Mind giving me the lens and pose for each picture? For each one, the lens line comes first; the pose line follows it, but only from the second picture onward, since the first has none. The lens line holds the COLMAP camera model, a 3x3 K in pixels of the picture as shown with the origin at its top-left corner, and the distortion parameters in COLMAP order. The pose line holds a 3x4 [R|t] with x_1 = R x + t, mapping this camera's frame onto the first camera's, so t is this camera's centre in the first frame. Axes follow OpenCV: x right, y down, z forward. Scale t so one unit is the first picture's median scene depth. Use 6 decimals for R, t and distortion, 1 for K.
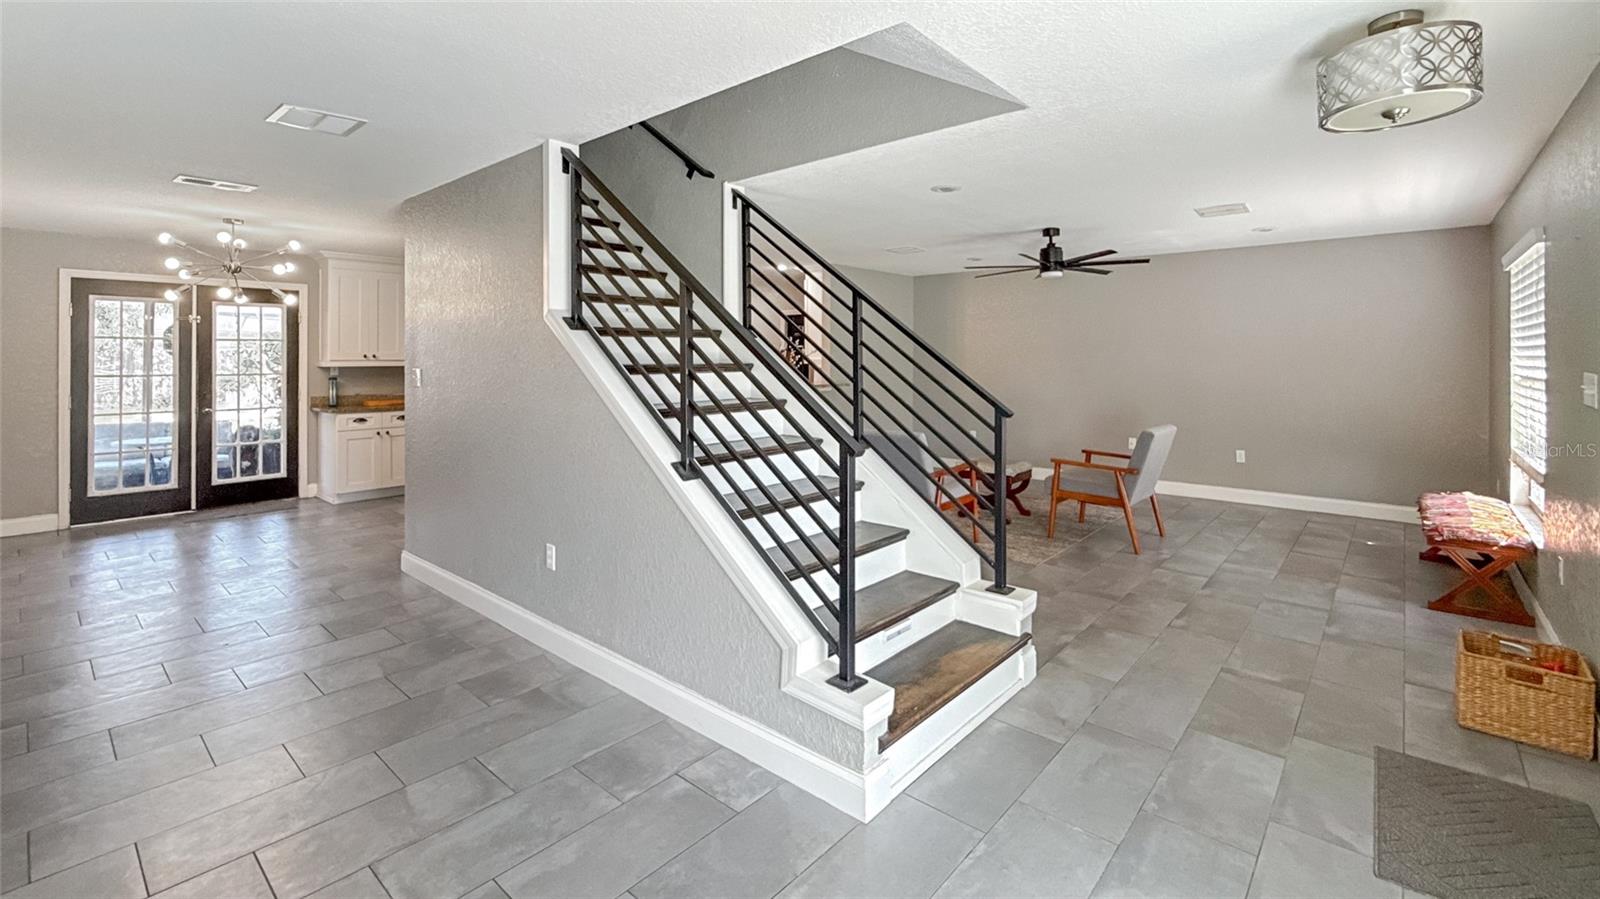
lens RADIAL K [[678.5, 0, 797.4], [0, 678.5, 434.7], [0, 0, 1]] dist [0.007488, -0.000794]
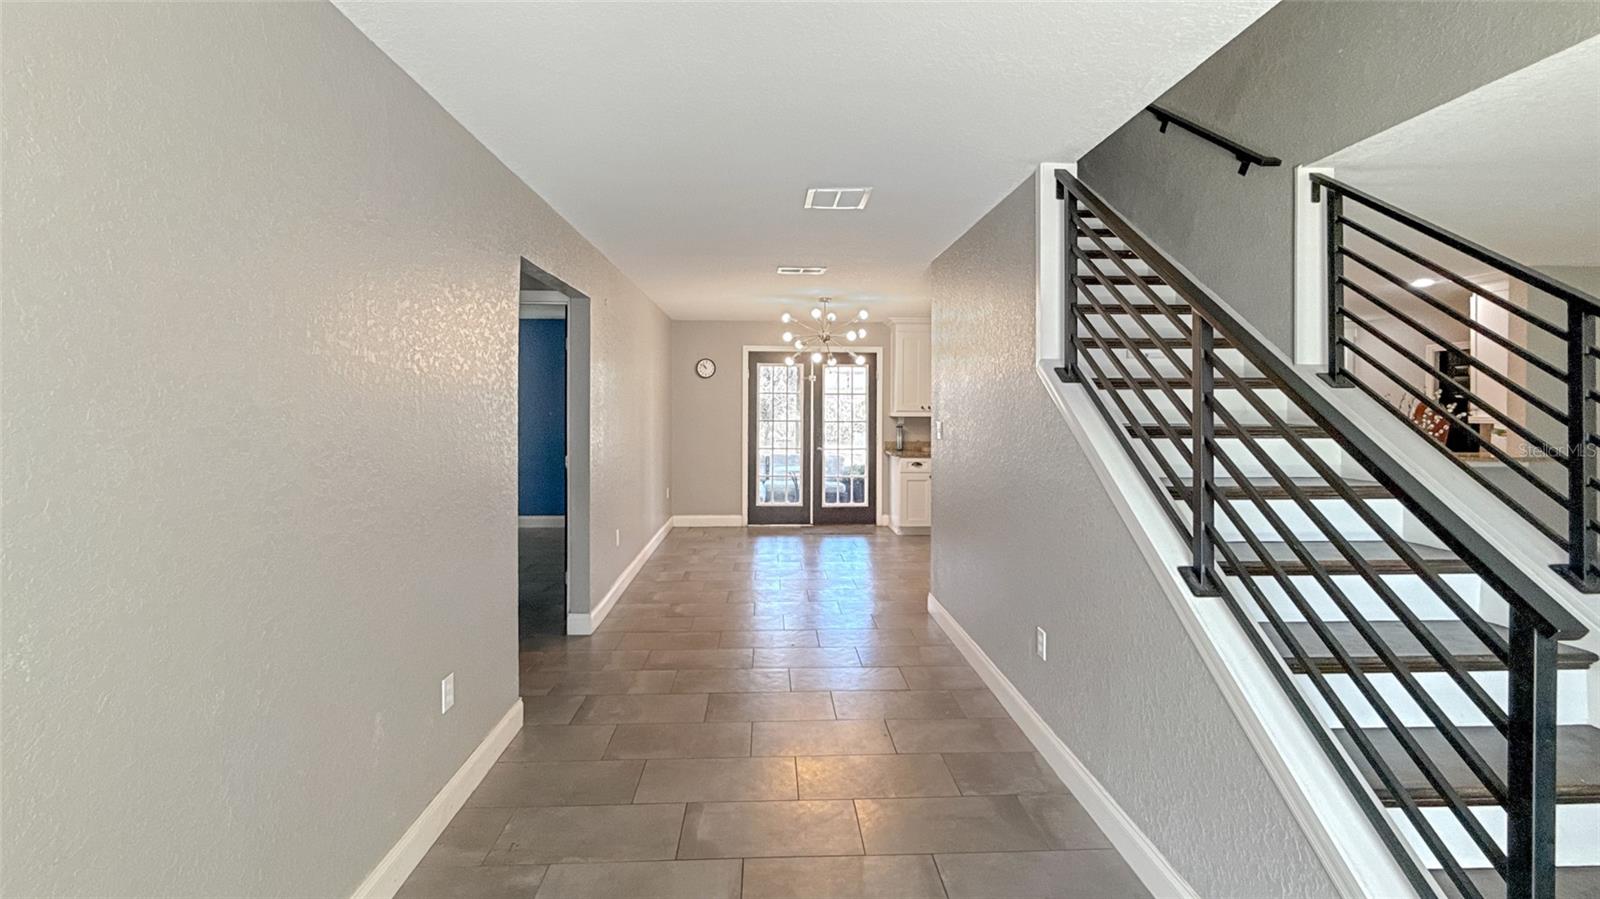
lens RADIAL K [[678.5, 0, 804.6], [0, 678.5, 415.9], [0, 0, 1]] dist [0.007488, -0.000794]
pose [[0.706063, 0.018131, -0.707917, 0.029771], [-0.090739, 0.993748, -0.065049, -0.024009], [0.702312, 0.110165, 0.703294, 0.157245]]
